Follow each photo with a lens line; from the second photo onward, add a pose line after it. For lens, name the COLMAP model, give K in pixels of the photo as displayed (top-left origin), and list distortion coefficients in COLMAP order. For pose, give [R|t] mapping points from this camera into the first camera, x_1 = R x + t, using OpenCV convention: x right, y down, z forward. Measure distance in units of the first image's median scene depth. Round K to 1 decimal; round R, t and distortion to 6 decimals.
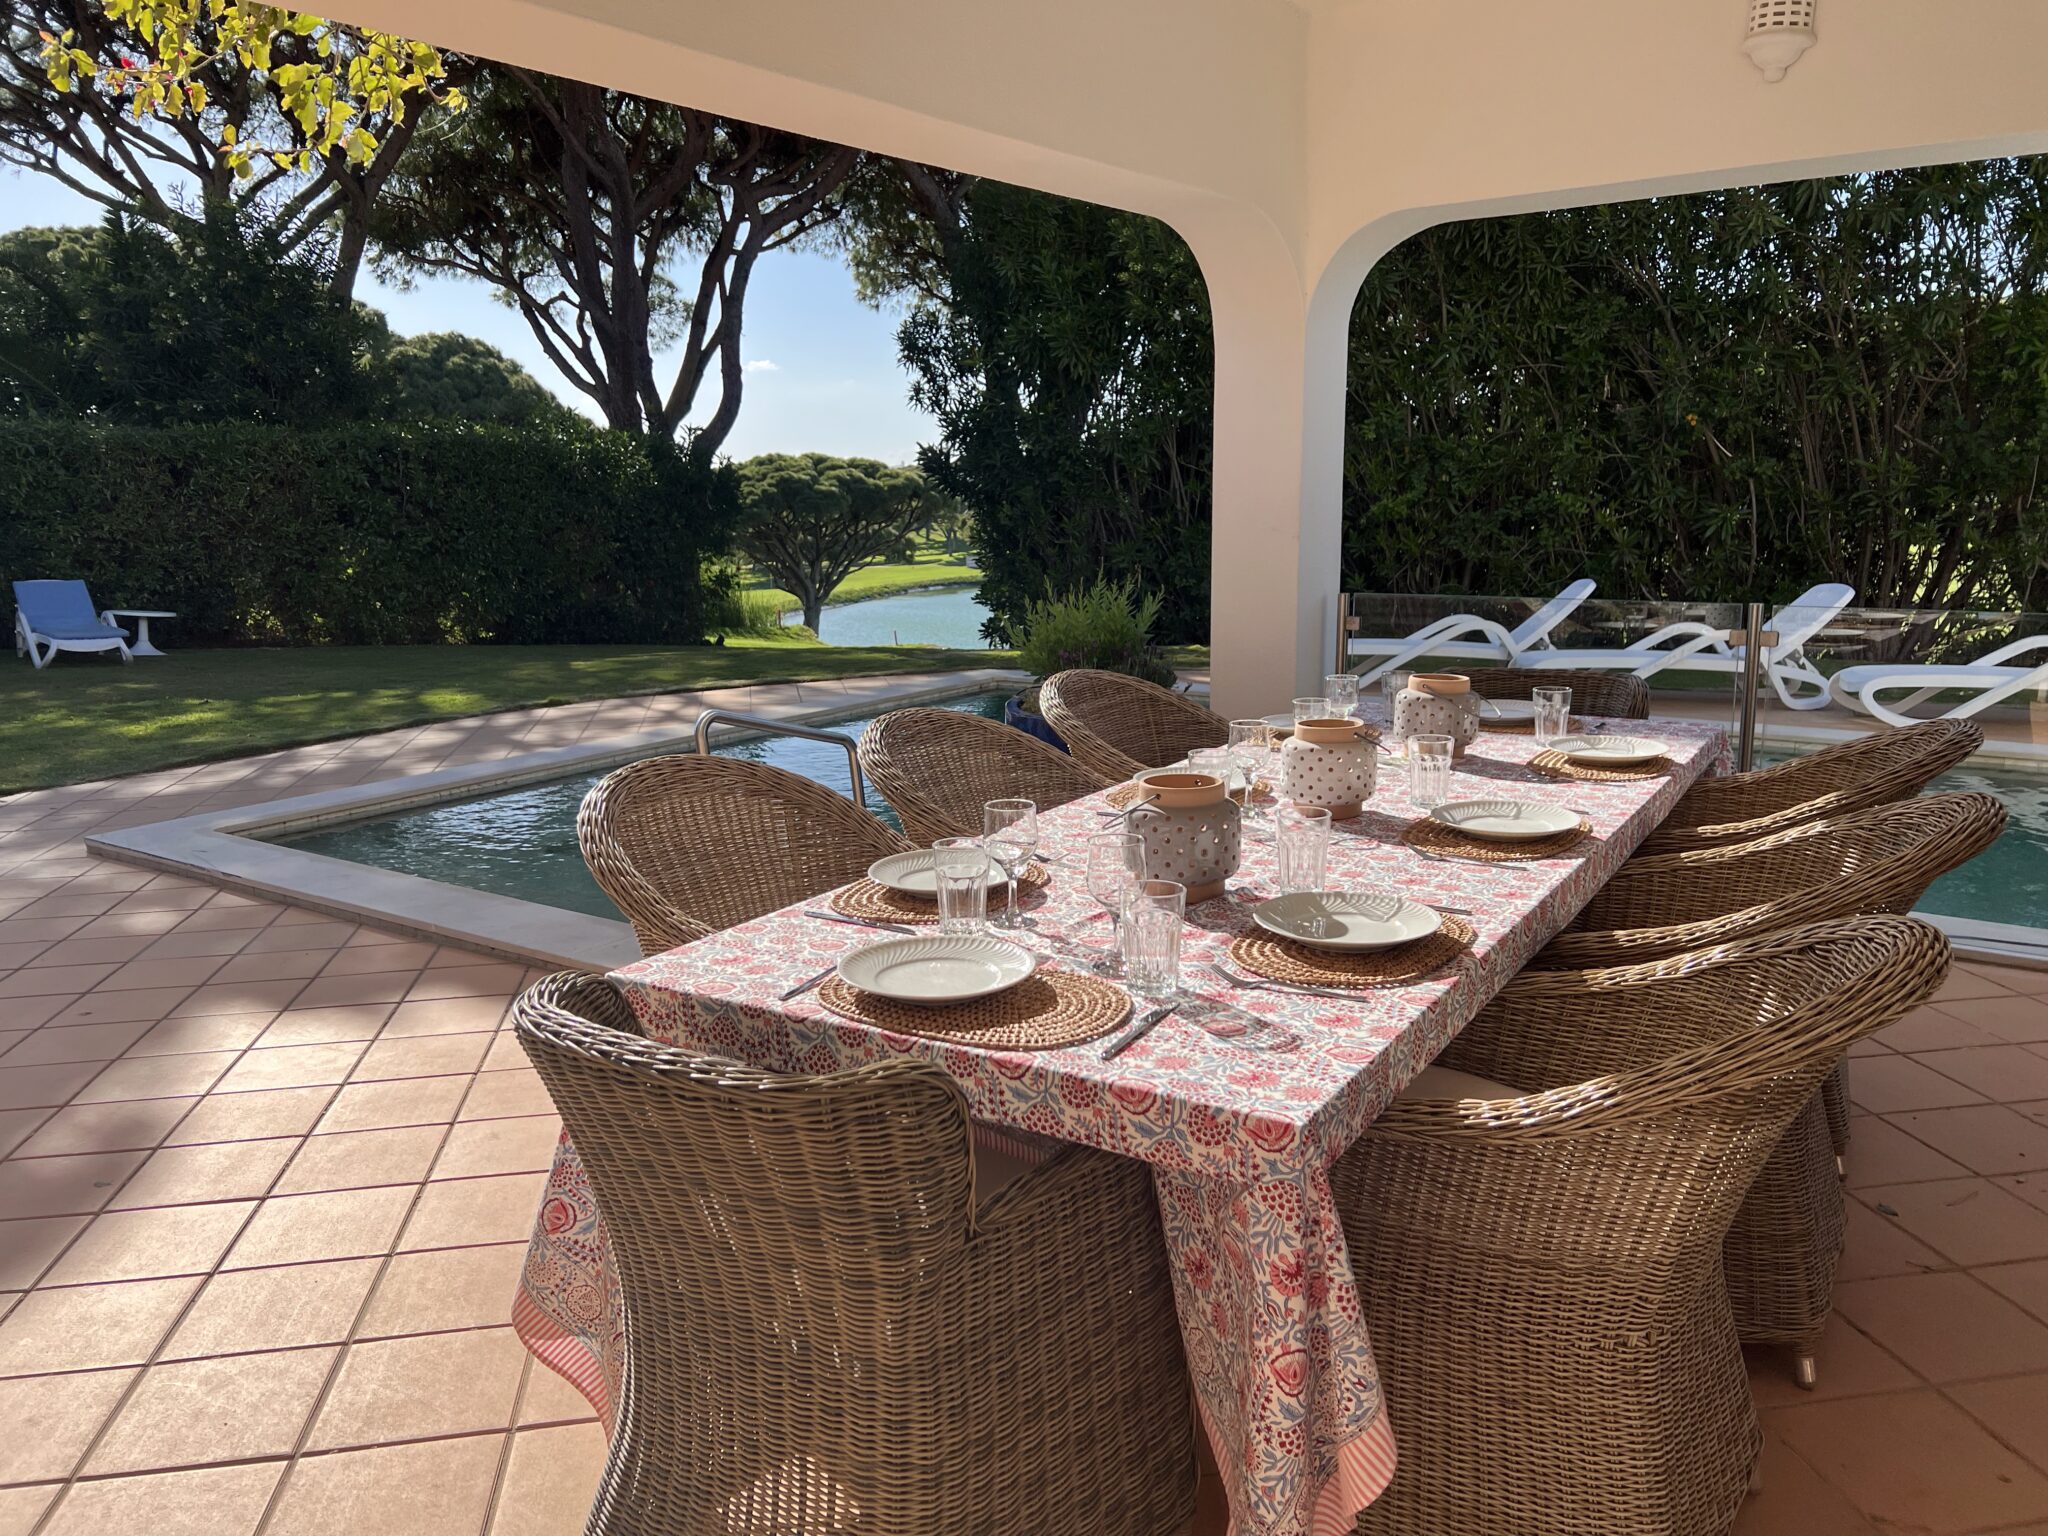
lens RADIAL K [[1540.9, 0, 1024.0], [0, 1540.9, 768.0], [0, 0, 1]] dist [0.037878, -0.036711]
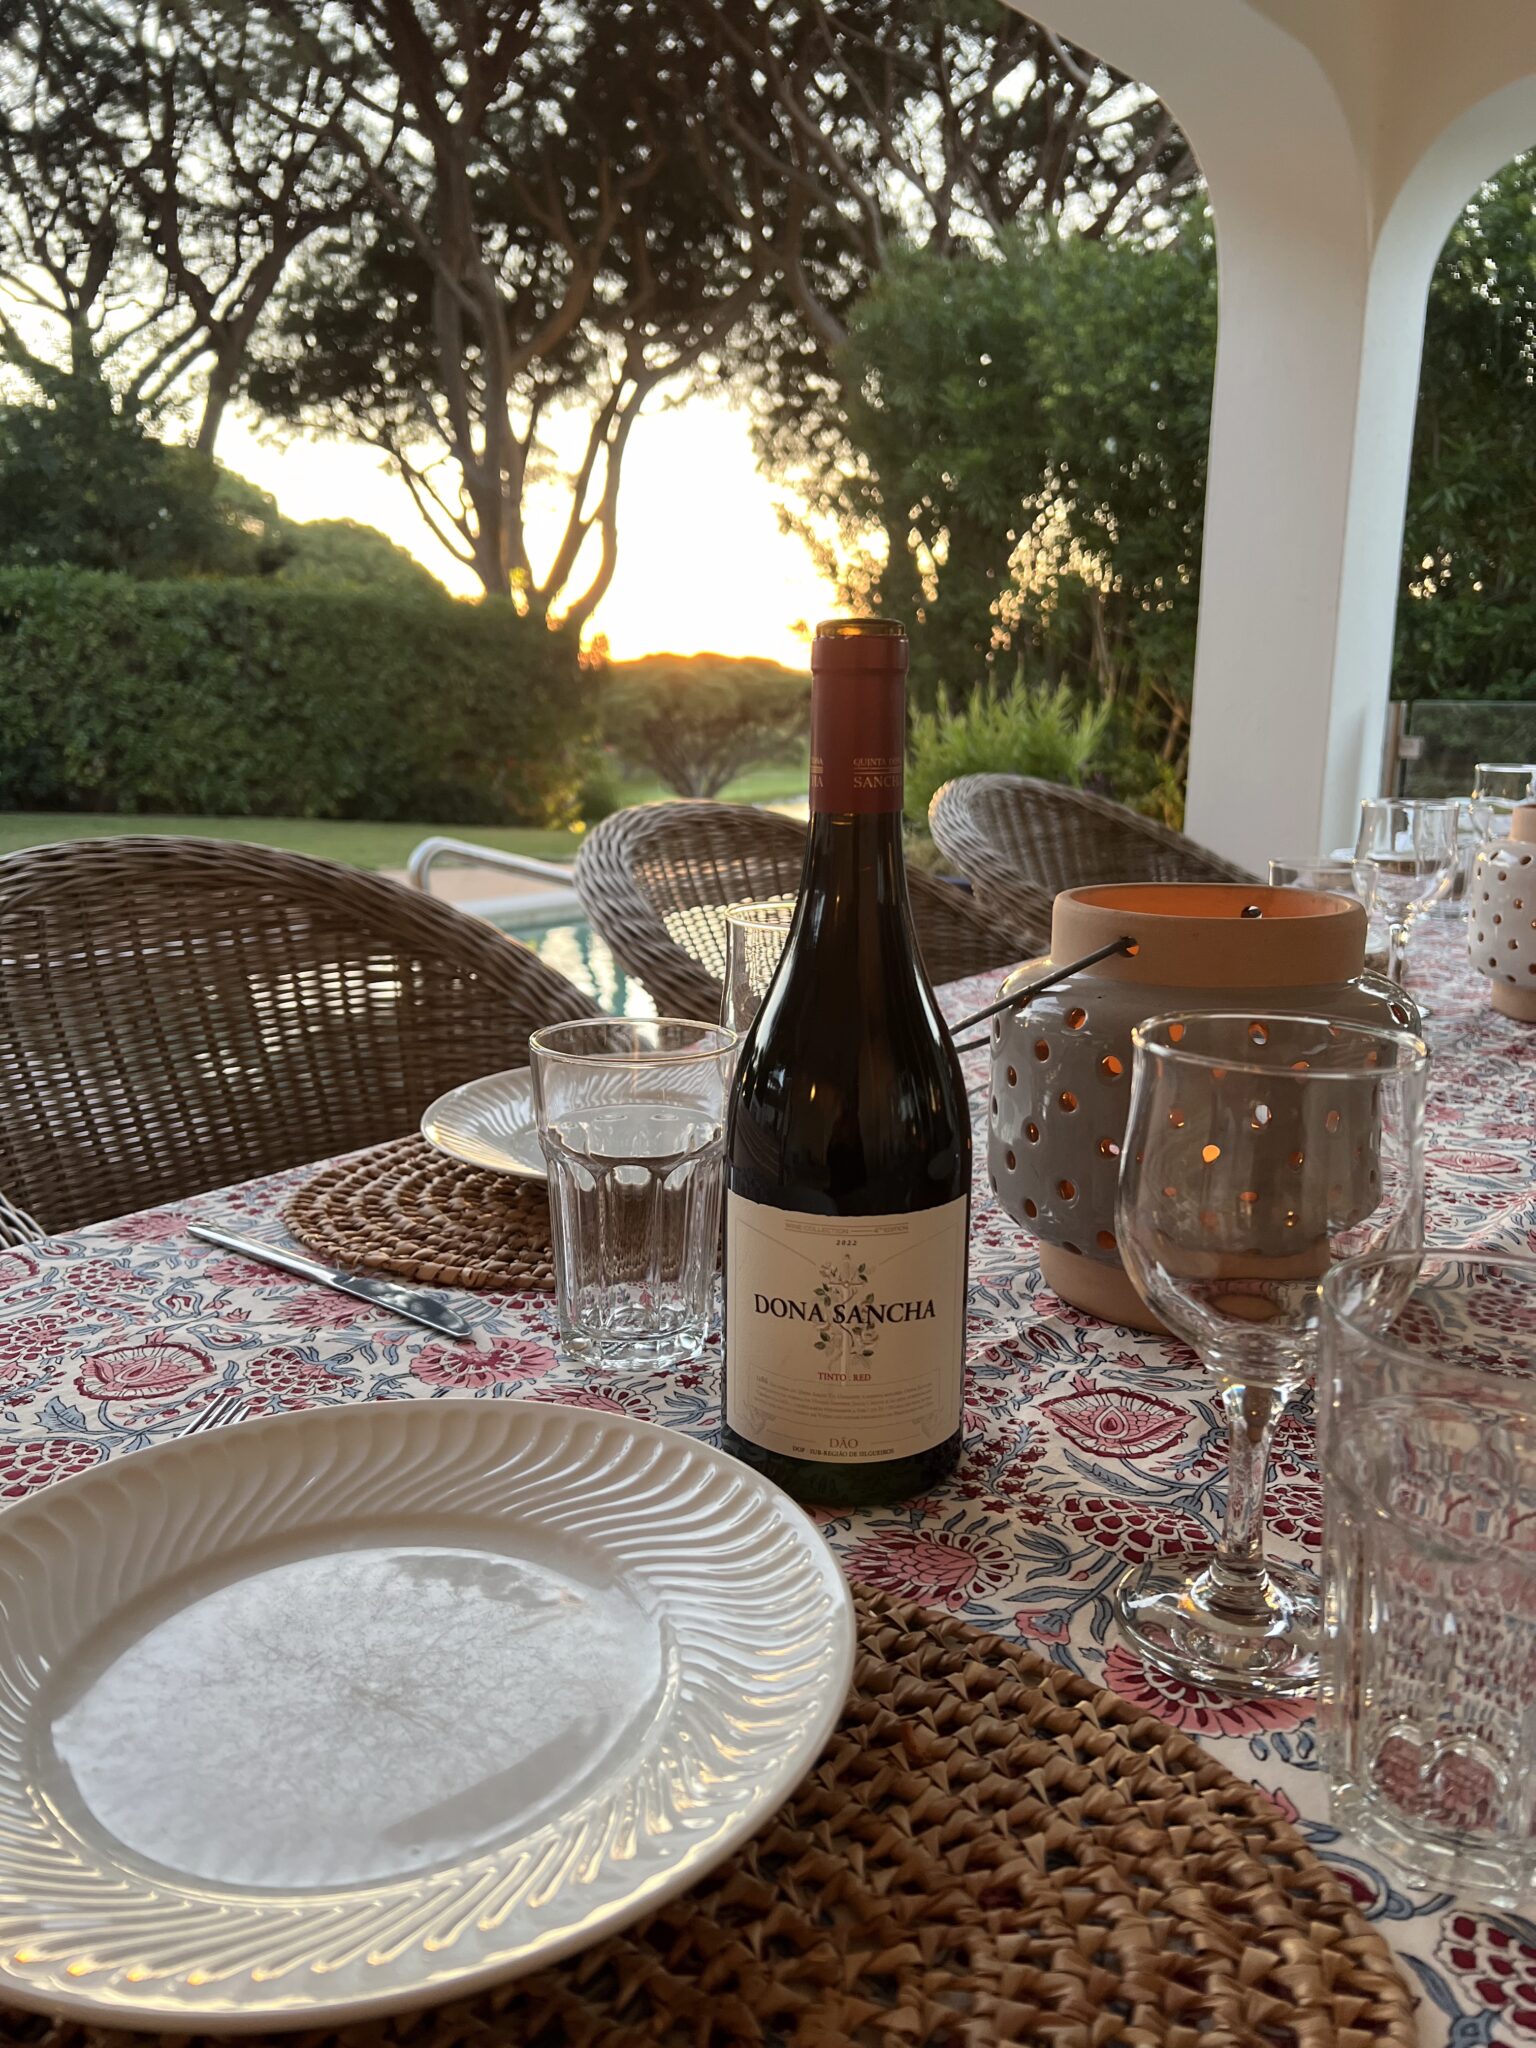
lens RADIAL K [[1487.6, 0, 768.0], [0, 1487.6, 1024.0], [0, 0, 1]] dist [-0.108092, -0.000788]
pose [[0.994236, 0.045355, -0.097145, 0.003998], [-0.043001, 0.998732, 0.026193, 0.008304], [0.098210, -0.021864, 0.994926, 0.163681]]
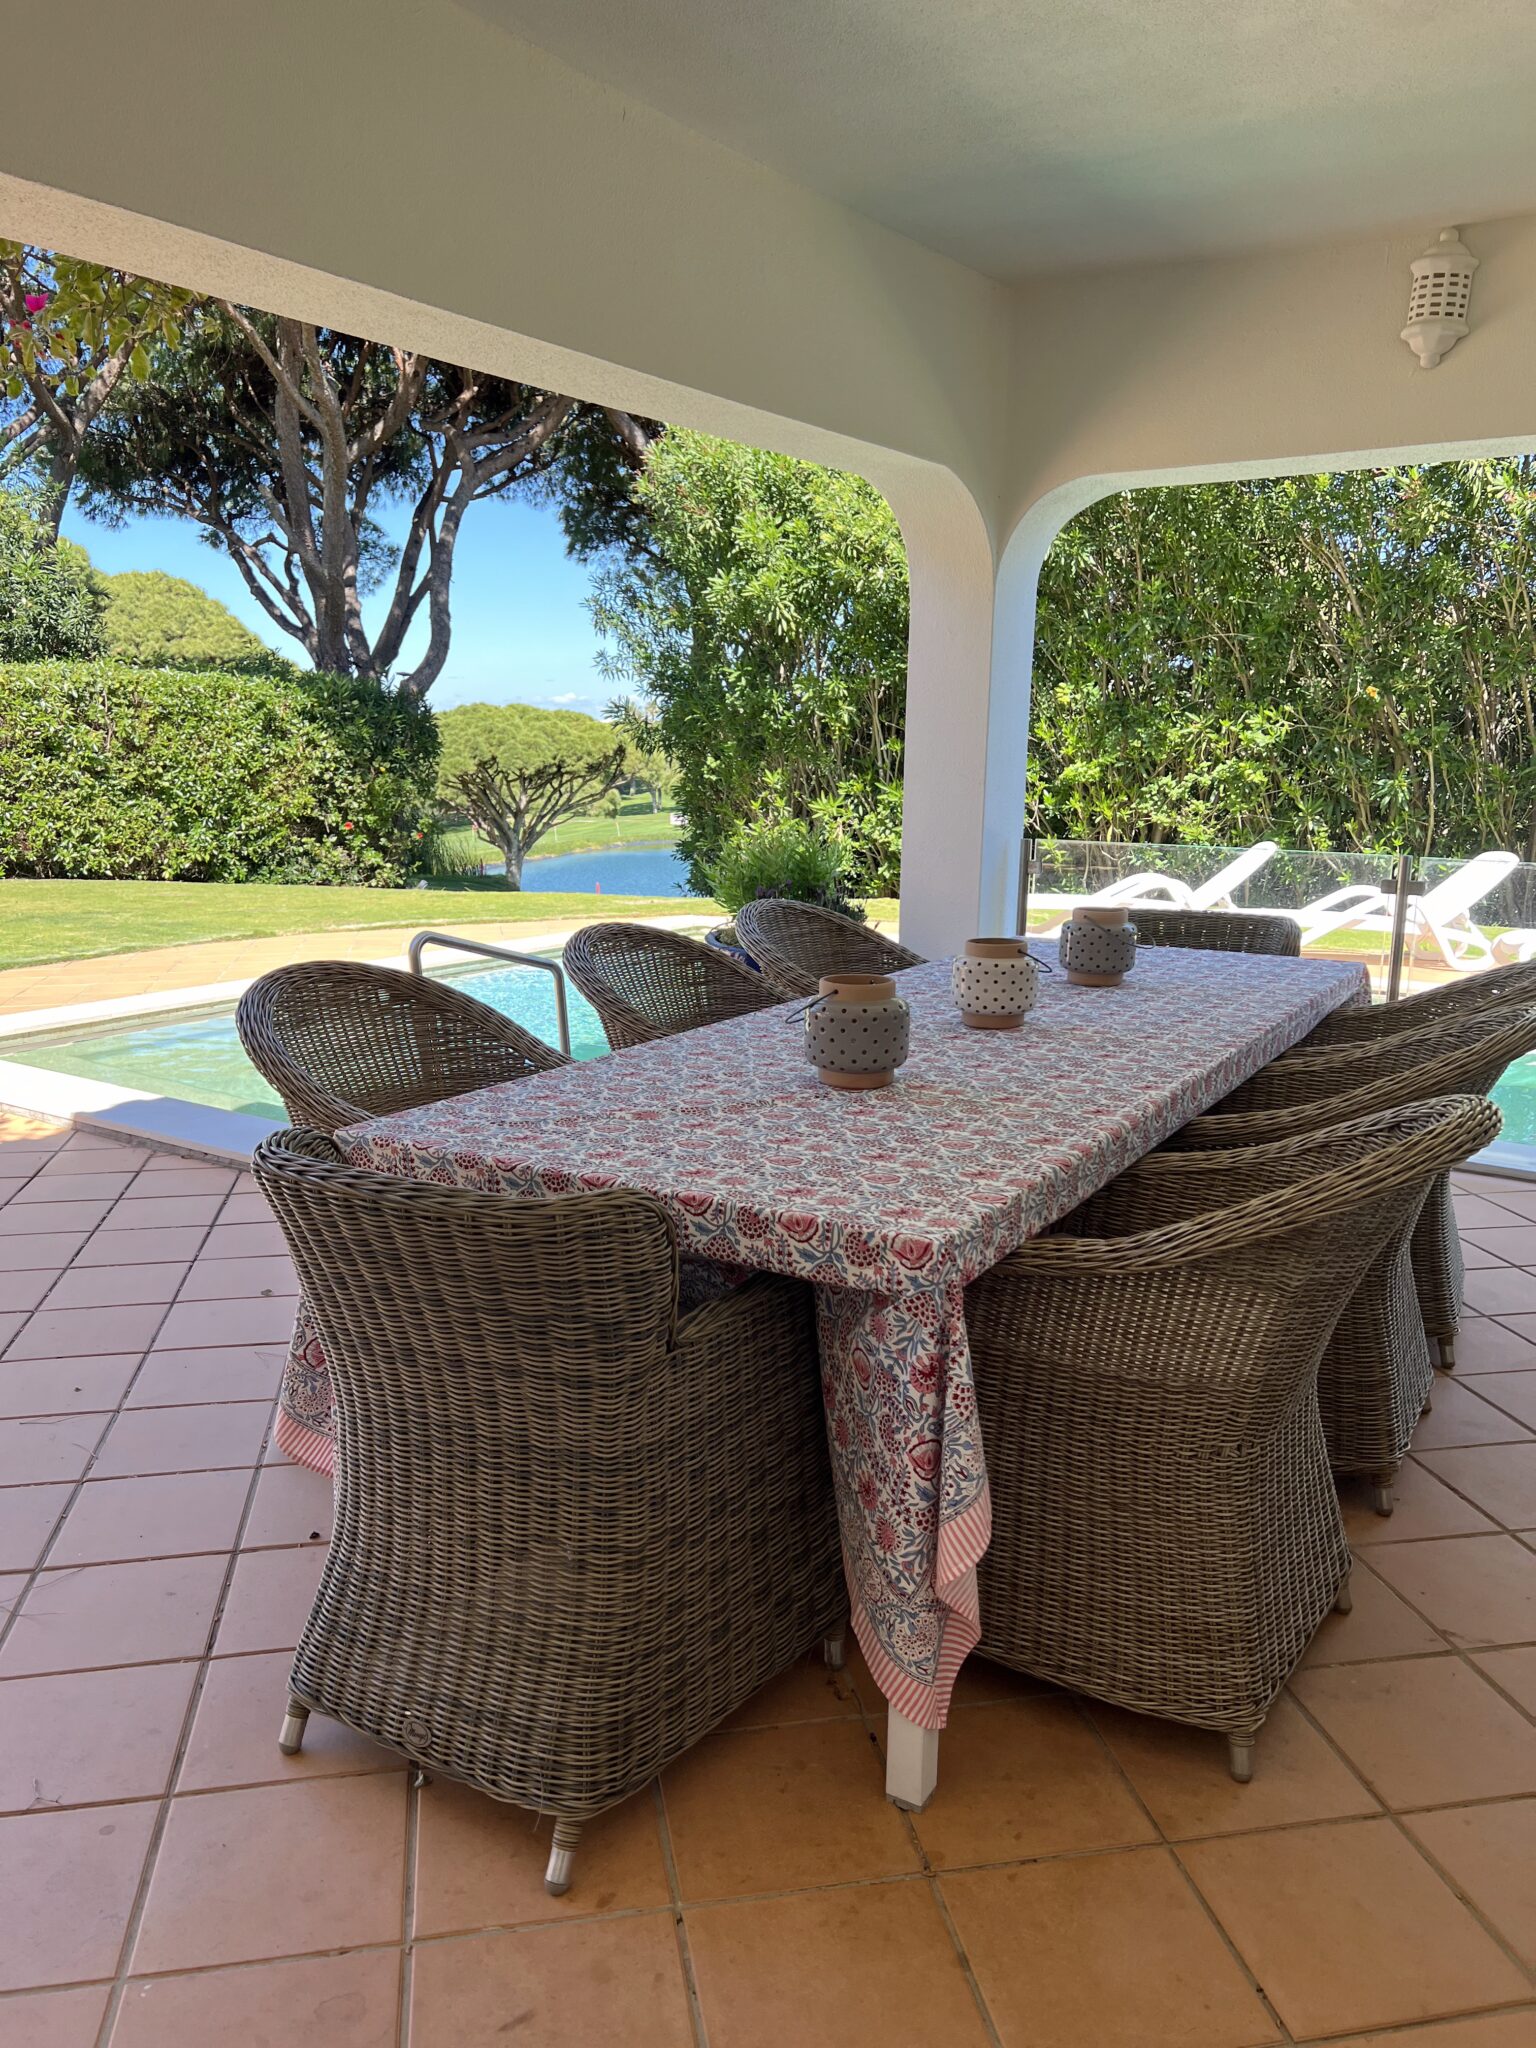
lens RADIAL K [[1540.9, 0, 797.5], [0, 1540.9, 1048.8], [0, 0, 1]] dist [0.037878, -0.036711]
pose [[0.998805, 0.015922, 0.046208, 0.002482], [-0.016445, 0.999805, 0.010957, 0.011688], [-0.046025, -0.011703, 0.998872, -0.028539]]
